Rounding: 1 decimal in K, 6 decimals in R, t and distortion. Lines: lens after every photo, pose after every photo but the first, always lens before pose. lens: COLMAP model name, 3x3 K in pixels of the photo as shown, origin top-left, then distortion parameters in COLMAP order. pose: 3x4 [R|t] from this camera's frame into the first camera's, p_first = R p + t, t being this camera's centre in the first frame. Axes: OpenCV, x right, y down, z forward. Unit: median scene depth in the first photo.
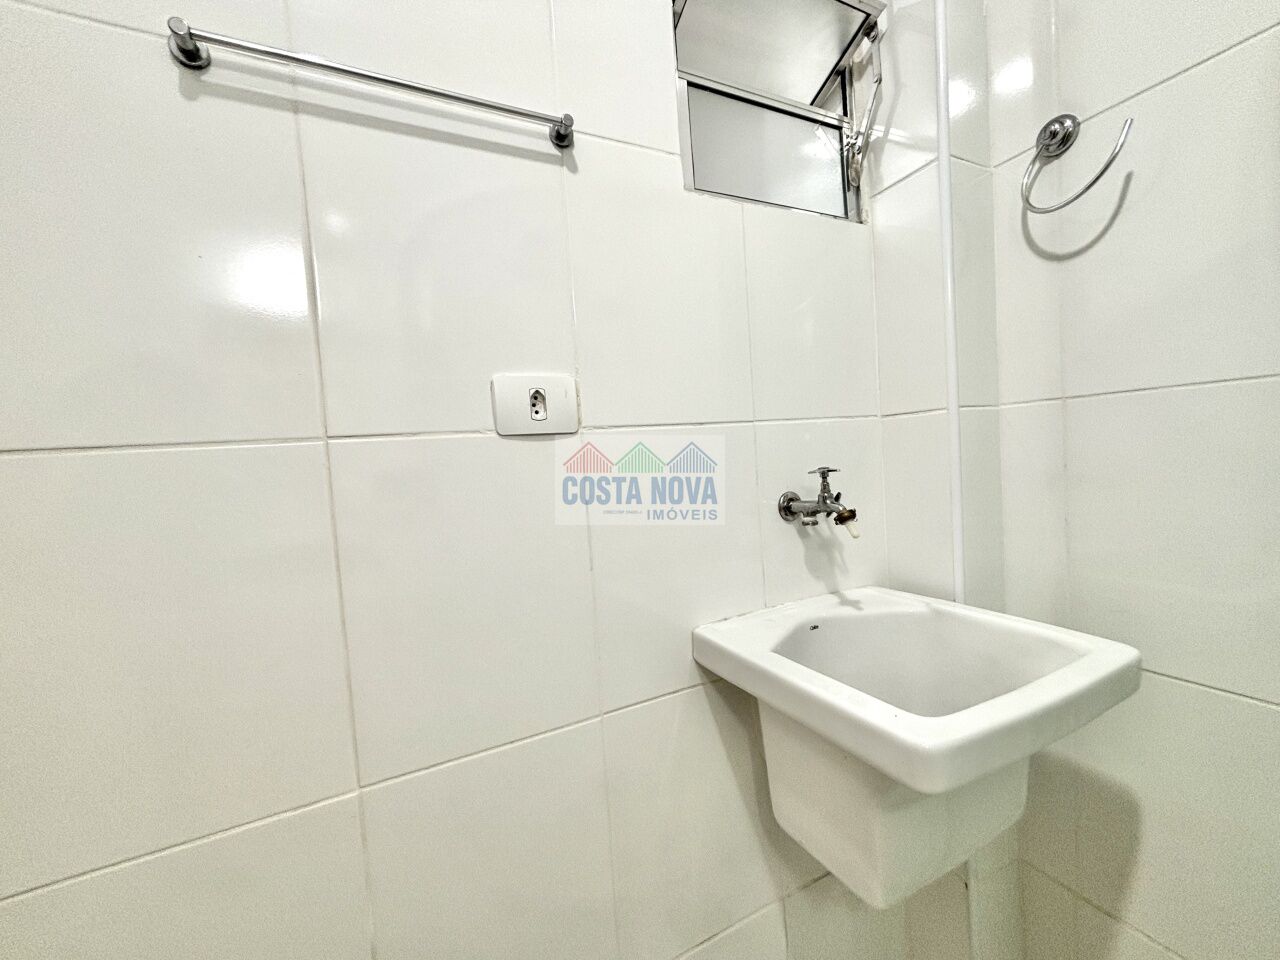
lens RADIAL K [[517.4, 0, 644.9], [0, 517.4, 479.3], [0, 0, 1]] dist [0.001227, -0.000374]
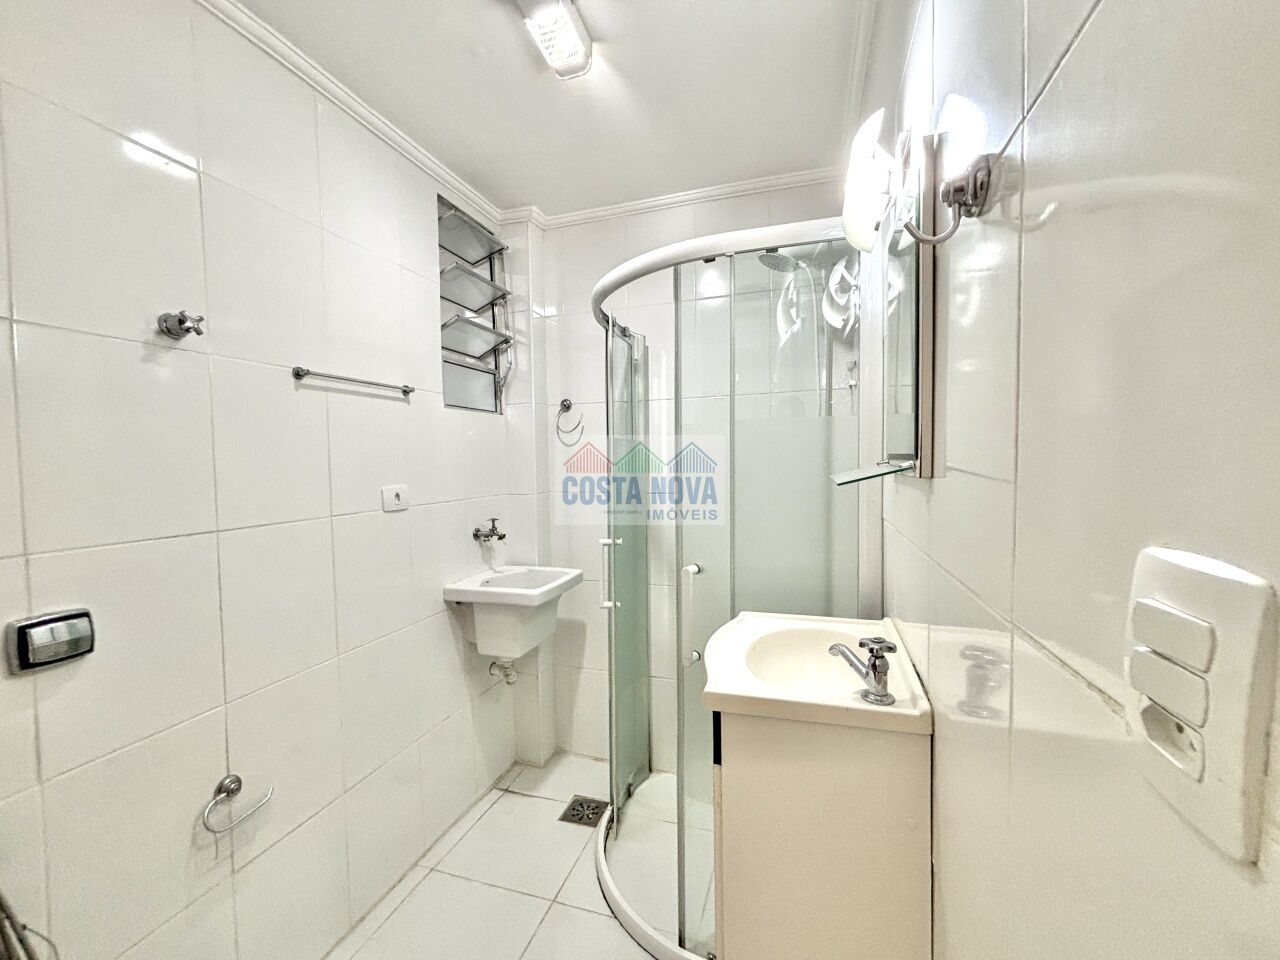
lens RADIAL K [[517.4, 0, 644.9], [0, 517.4, 479.3], [0, 0, 1]] dist [0.001227, -0.000374]
pose [[0.700206, 0.028199, 0.713384, -0.962431], [0.001740, 0.999149, -0.041202, -0.108525], [-0.713939, 0.030091, 0.699561, -1.343348]]
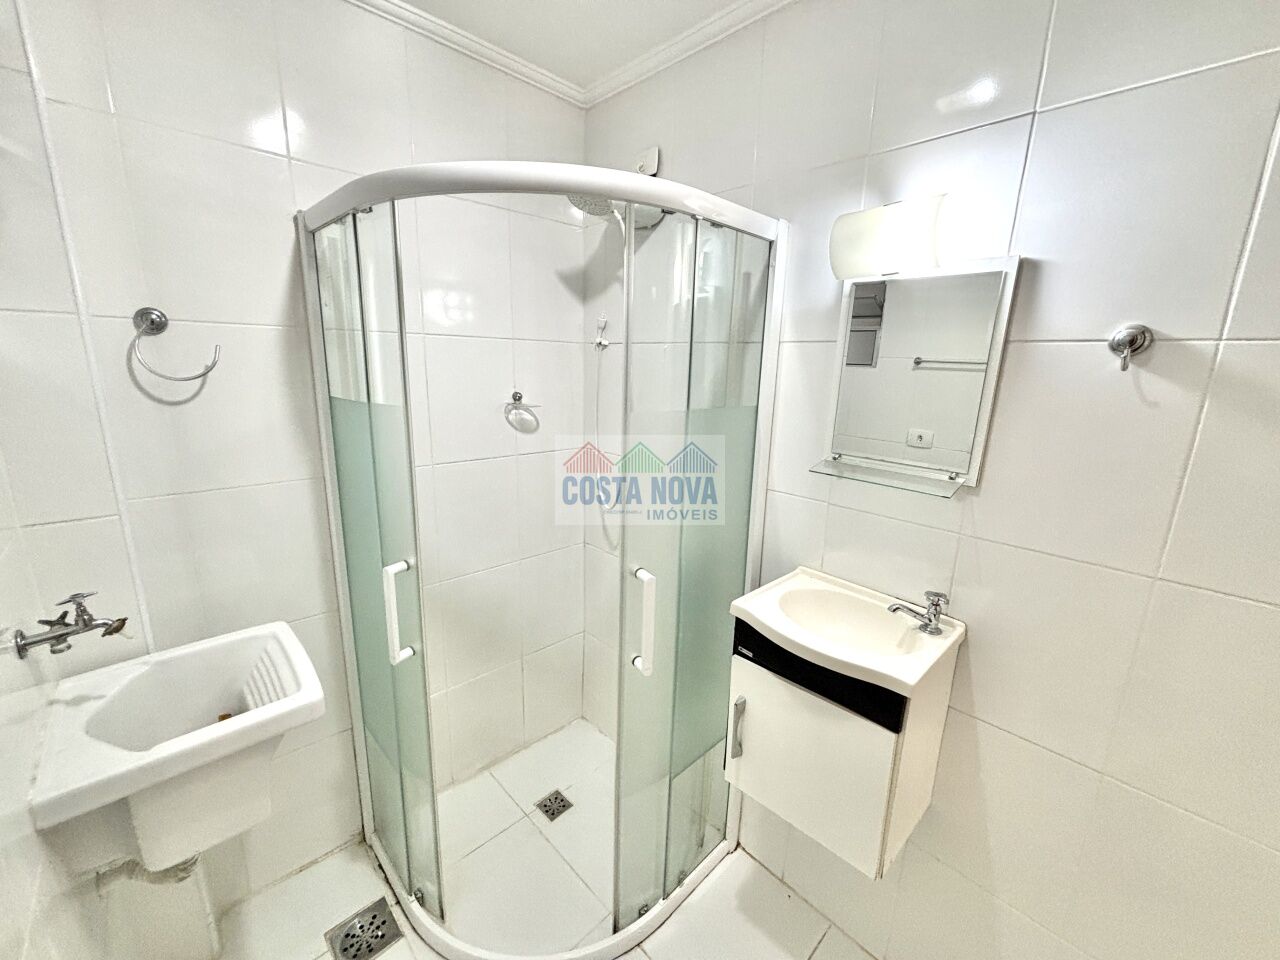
lens RADIAL K [[517.4, 0, 644.9], [0, 517.4, 479.3], [0, 0, 1]] dist [0.001227, -0.000374]
pose [[-0.313480, -0.158236, 0.936318, -1.038593], [0.042575, 0.982685, 0.180326, -0.412884], [-0.948640, 0.096392, -0.301315, 0.140035]]
